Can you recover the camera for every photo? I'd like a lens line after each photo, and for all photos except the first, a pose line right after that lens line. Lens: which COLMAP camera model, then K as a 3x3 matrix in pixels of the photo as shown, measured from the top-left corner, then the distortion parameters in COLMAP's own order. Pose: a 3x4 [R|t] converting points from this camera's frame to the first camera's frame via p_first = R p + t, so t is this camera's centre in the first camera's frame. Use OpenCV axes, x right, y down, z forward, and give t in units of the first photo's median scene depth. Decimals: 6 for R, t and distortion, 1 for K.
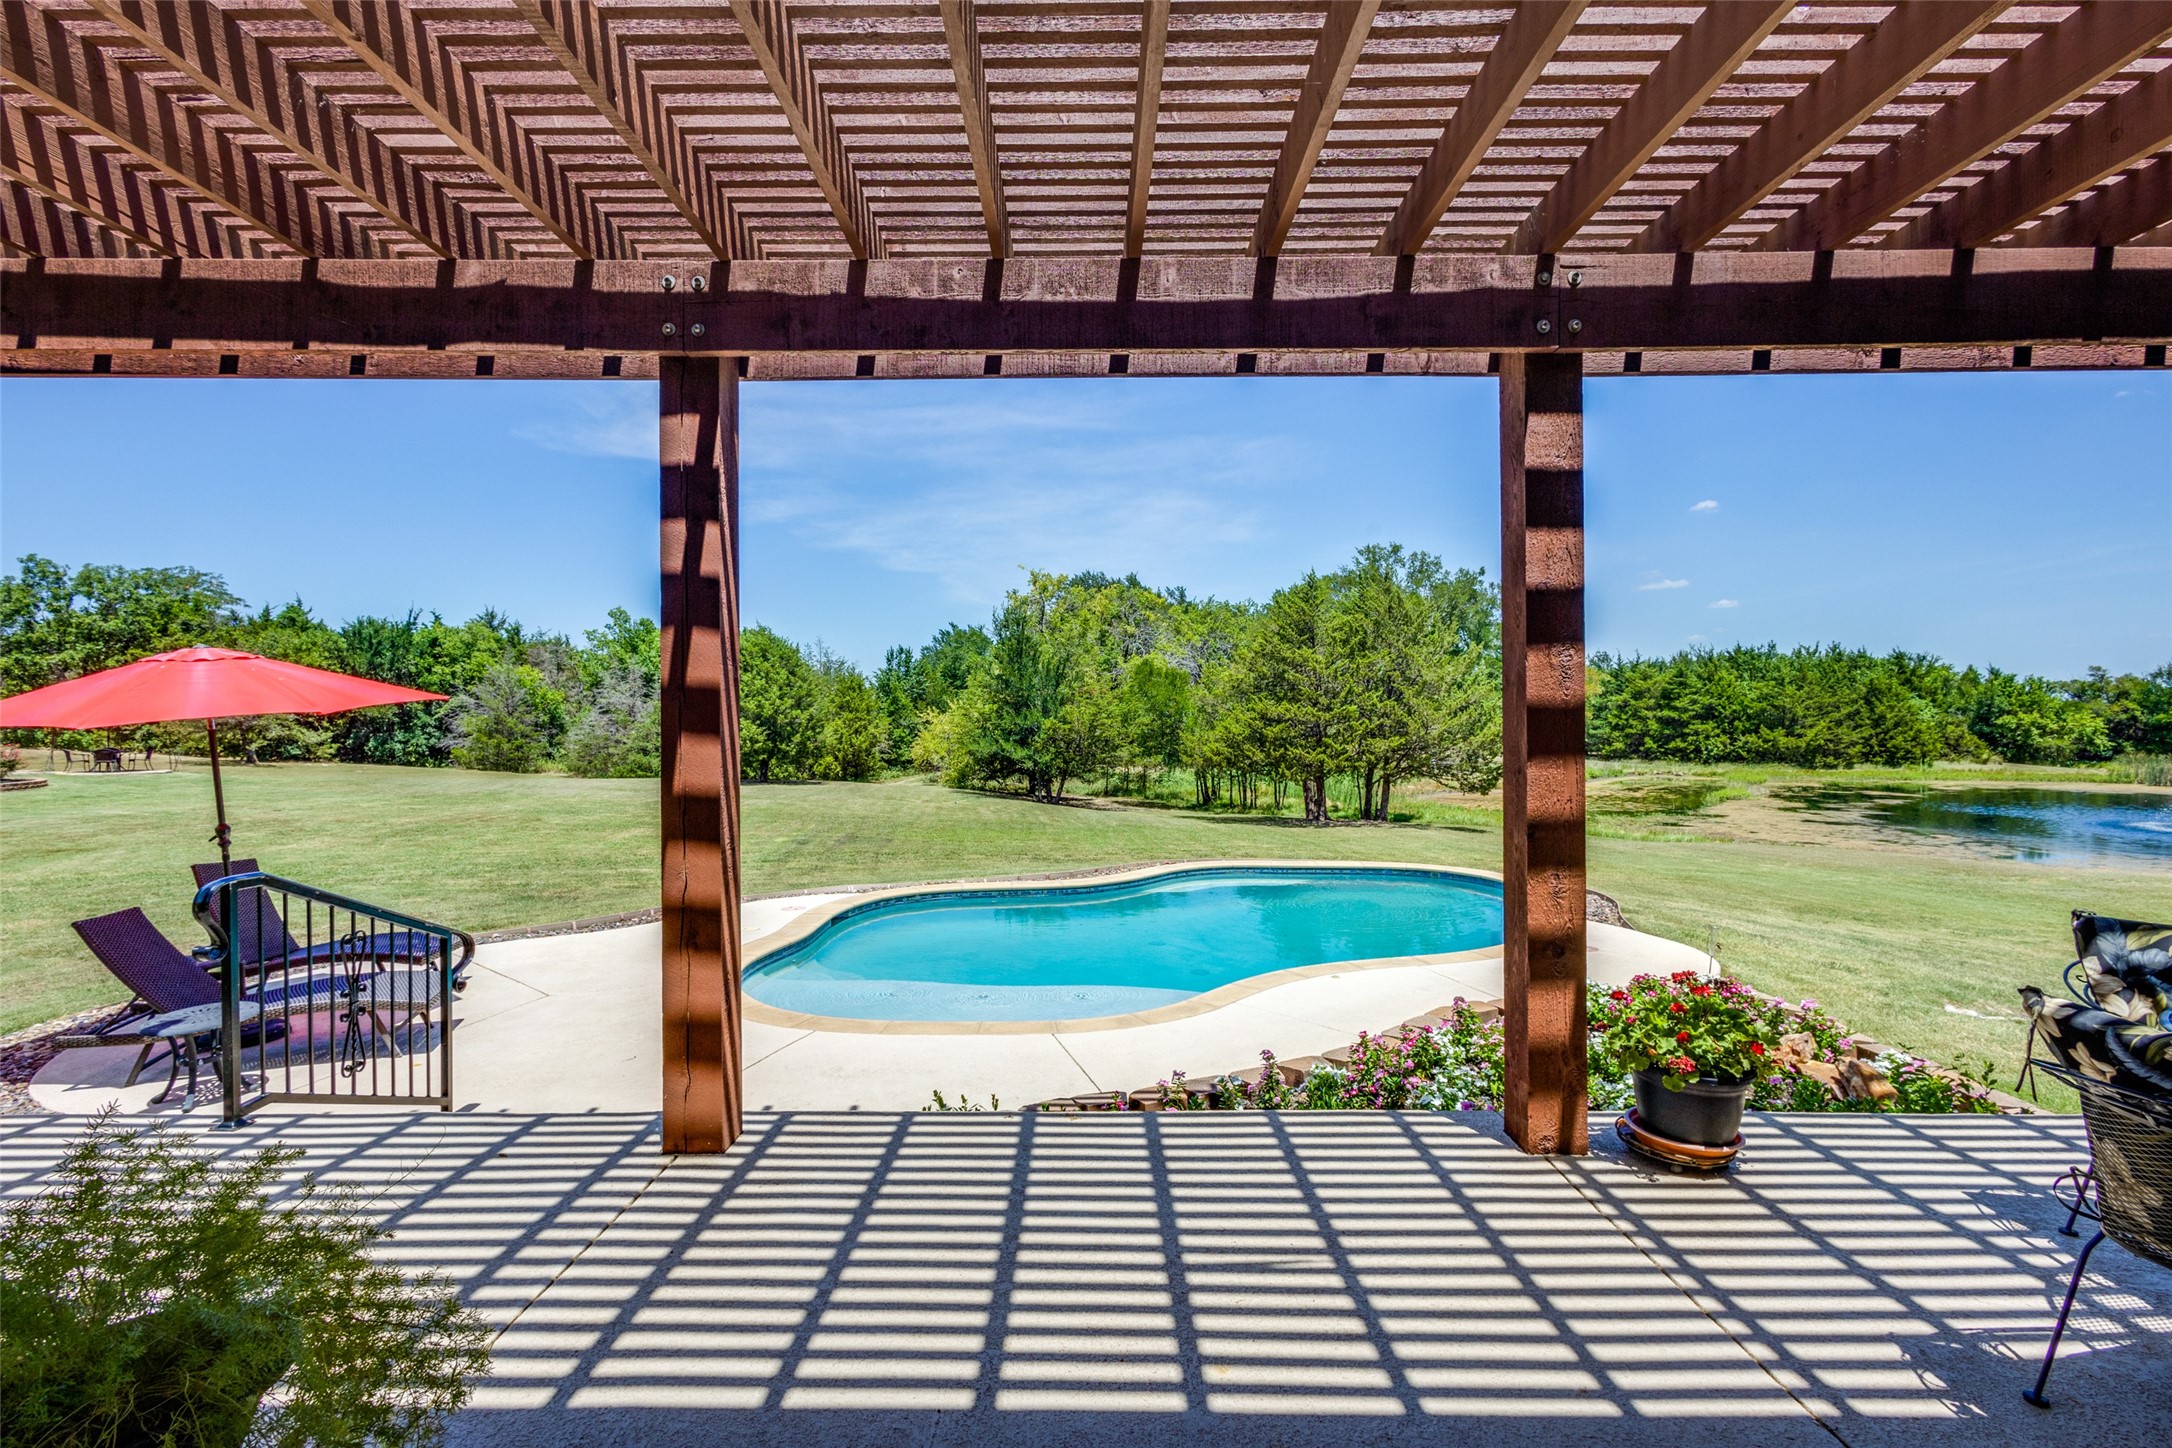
lens RADIAL K [[986.8, 0, 1086.0], [0, 986.8, 724.0], [0, 0, 1]] dist [0.013973, -0.013977]
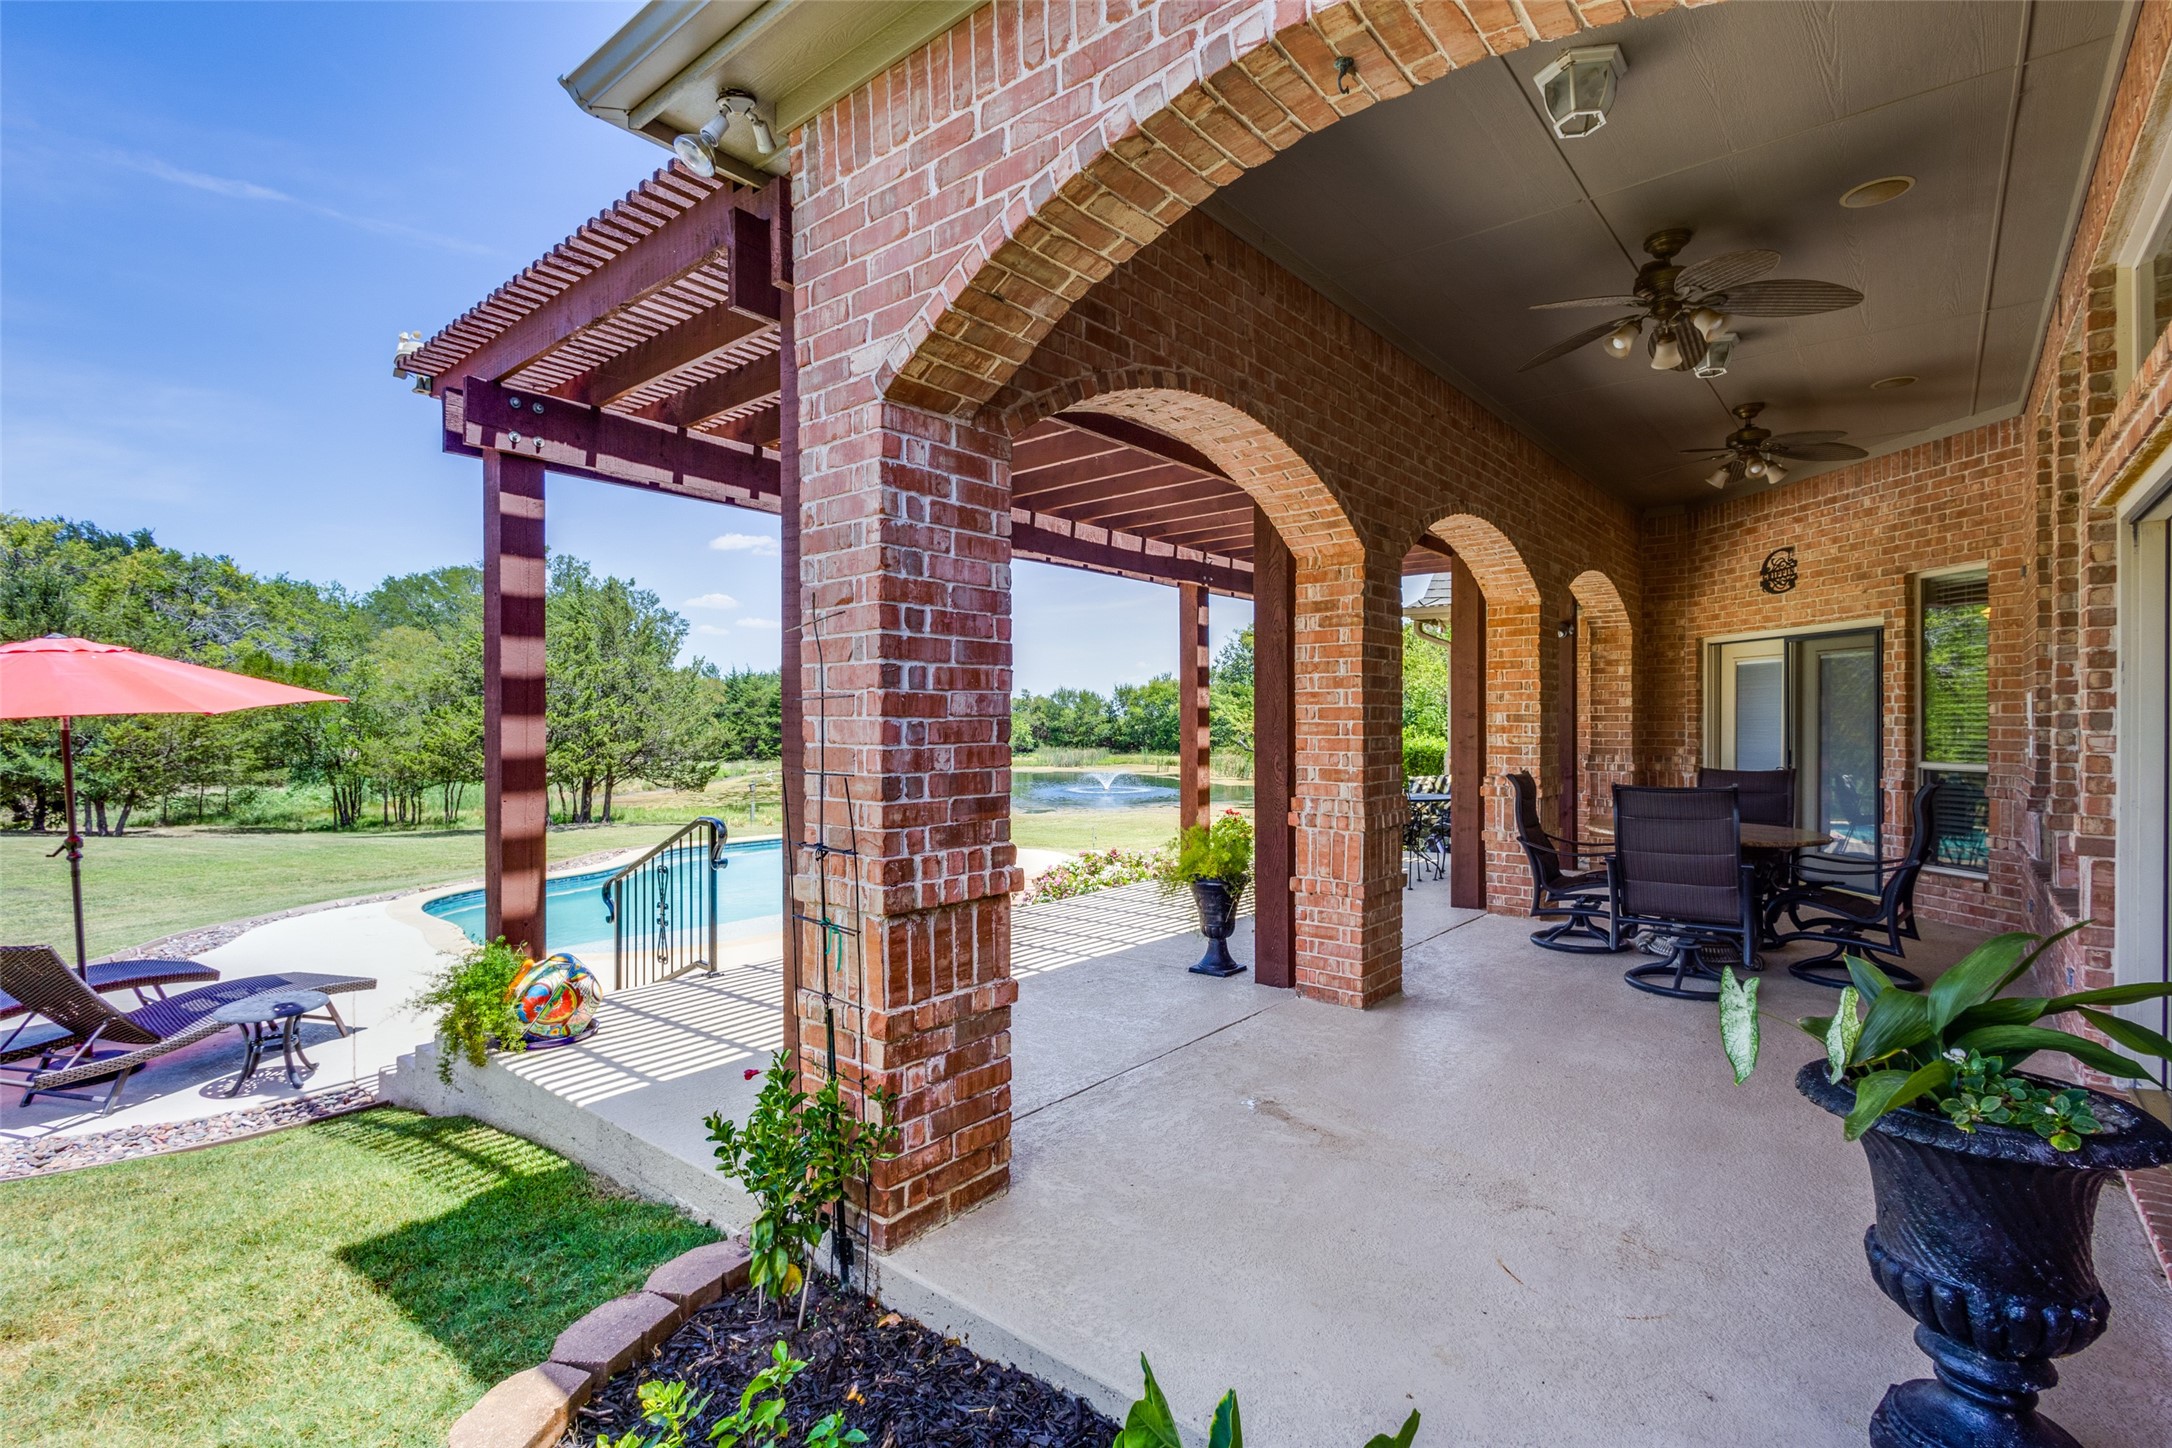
lens RADIAL K [[986.8, 0, 1086.0], [0, 986.8, 724.0], [0, 0, 1]] dist [0.013973, -0.013977]
pose [[0.636311, -0.000189, 0.771432, -0.114673], [0.005454, 0.999976, -0.004253, 0.001601], [-0.771413, 0.006914, 0.636297, -0.031619]]
